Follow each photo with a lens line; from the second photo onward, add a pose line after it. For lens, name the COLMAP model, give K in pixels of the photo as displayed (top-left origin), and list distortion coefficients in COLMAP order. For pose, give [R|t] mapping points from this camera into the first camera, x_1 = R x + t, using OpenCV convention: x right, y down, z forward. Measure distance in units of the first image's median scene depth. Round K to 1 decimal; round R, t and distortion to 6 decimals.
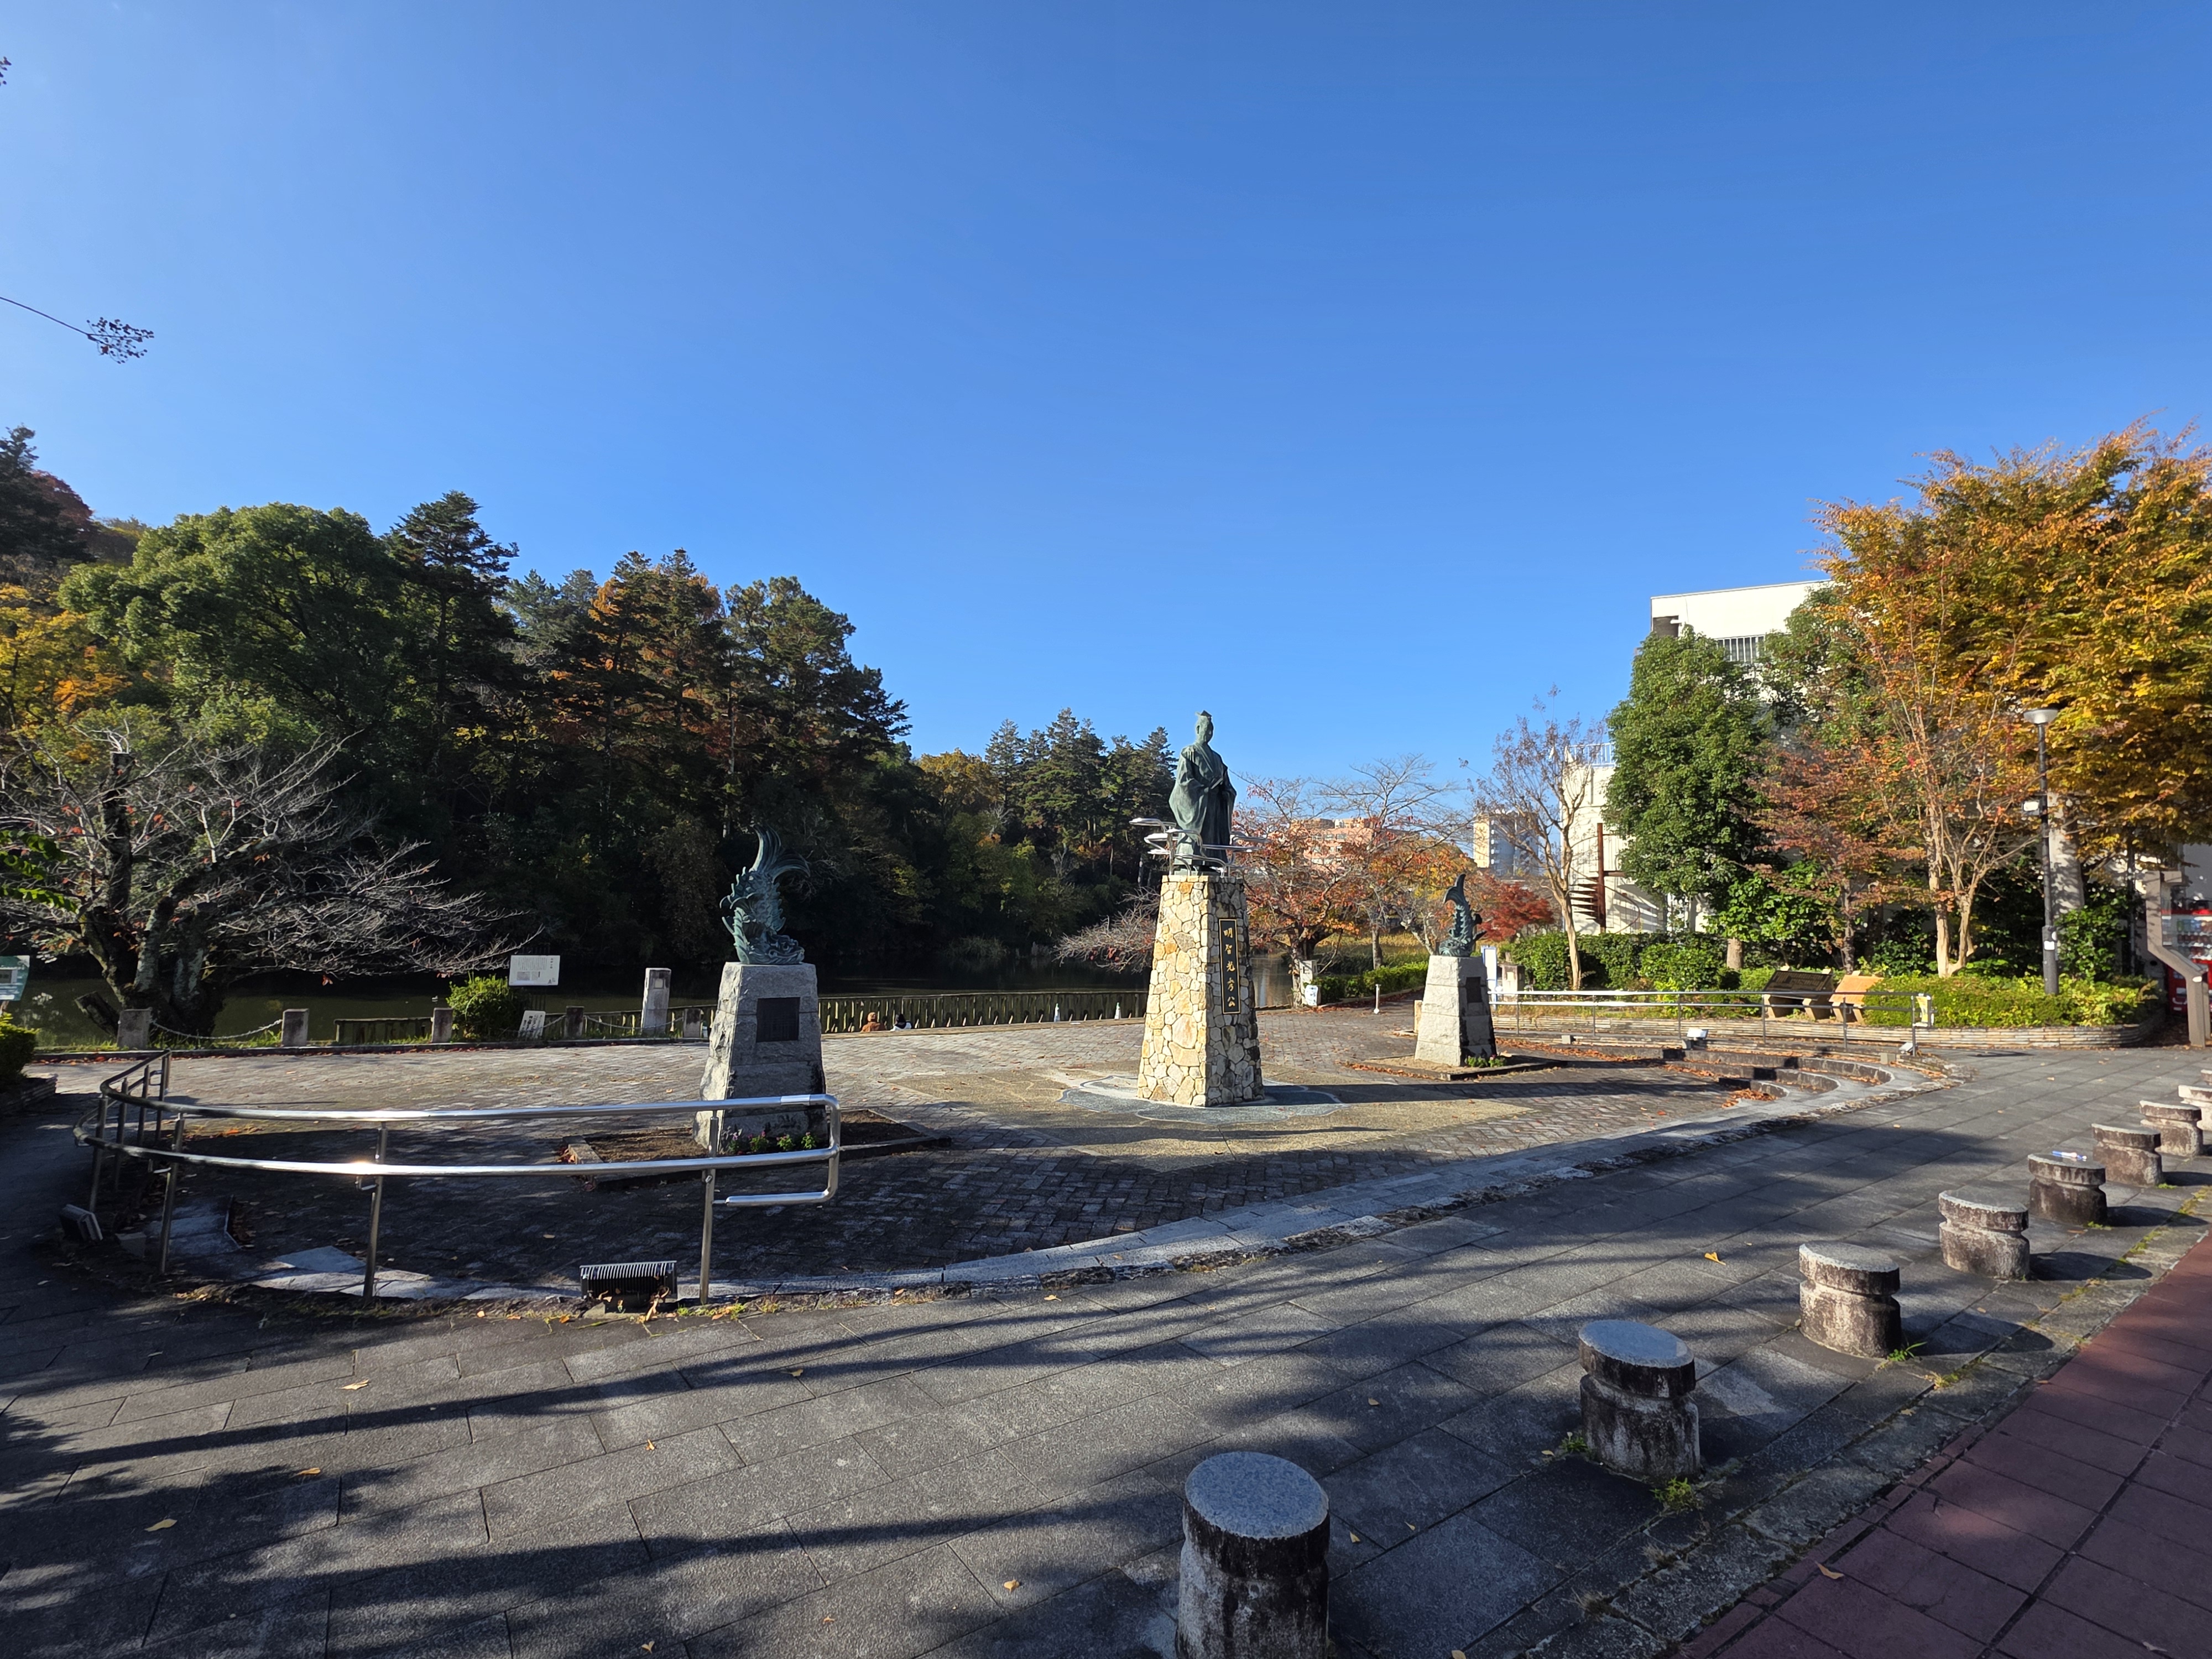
lens RADIAL K [[1055.1, 0, 1107.2], [0, 1055.1, 833.8], [0, 0, 1]] dist [0.000593, 0.000033]
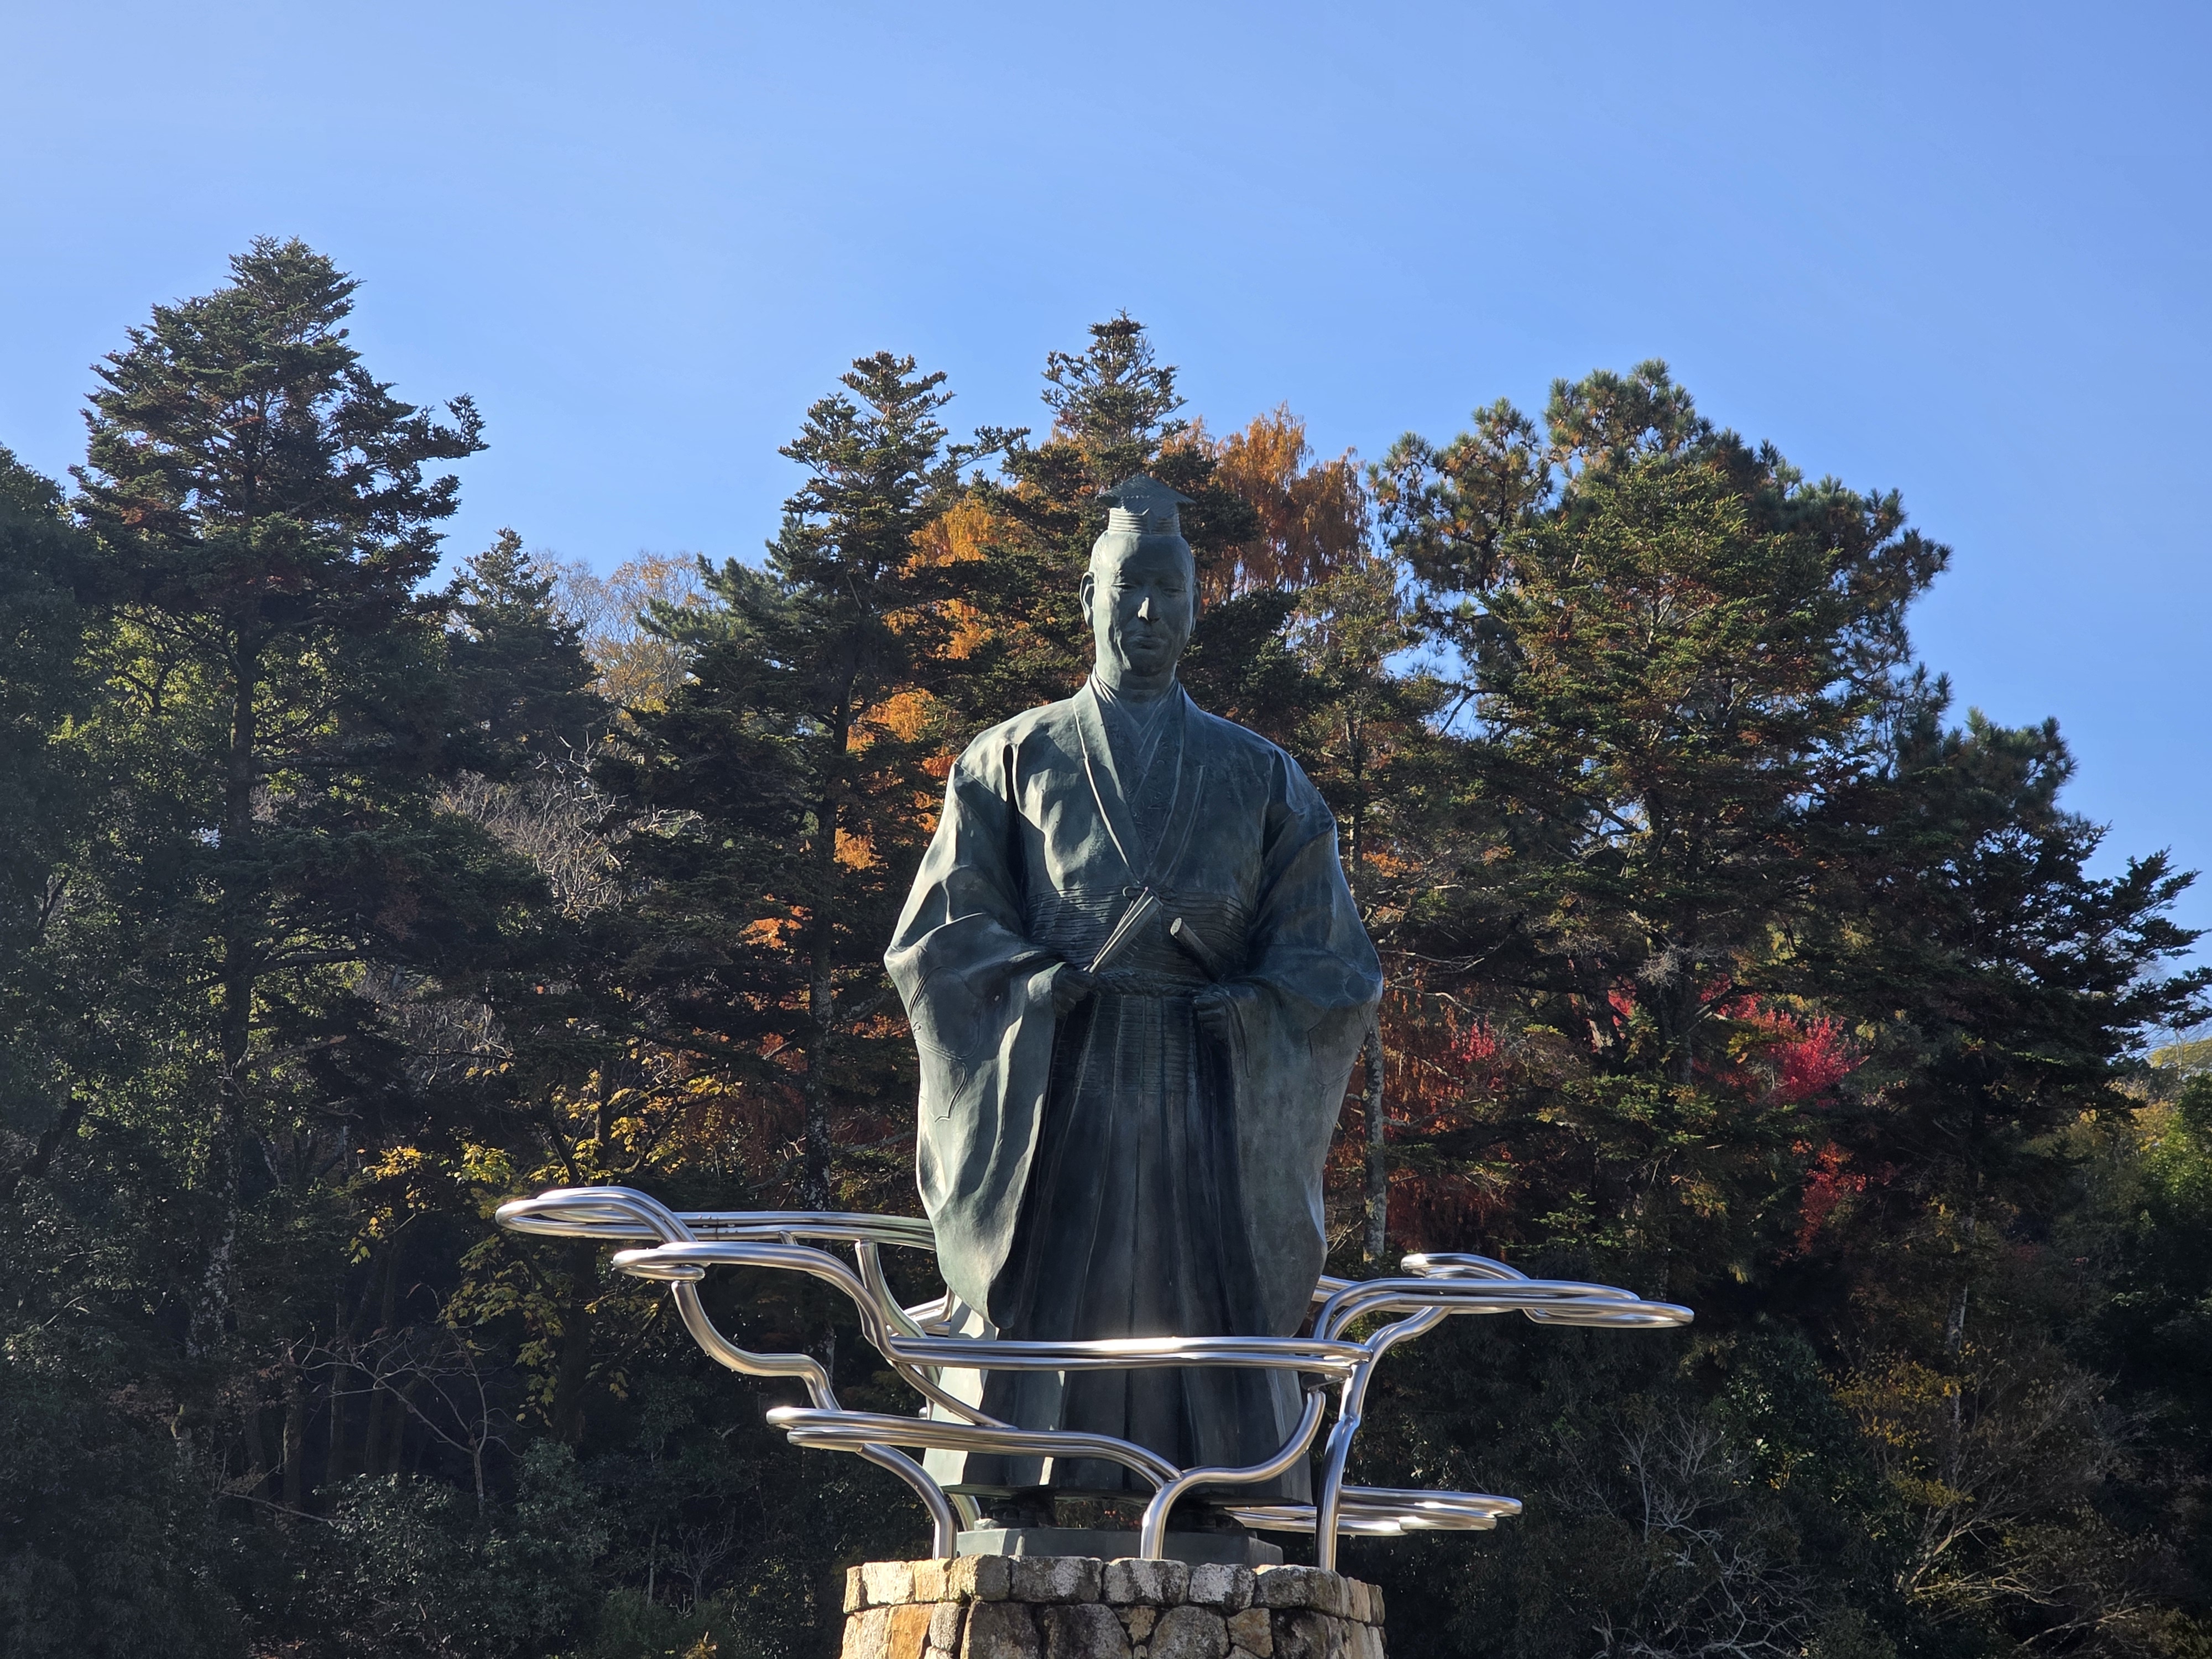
lens RADIAL K [[4736.7, 0, 1105.8], [0, 4736.7, 830.1], [0, 0, 1]] dist [-0.118449, 0.000000]
pose [[0.853649, -0.114222, -0.508170, 0.109607], [0.036624, 0.986406, -0.160194, 0.011002], [0.519559, 0.118138, 0.846228, 0.109900]]
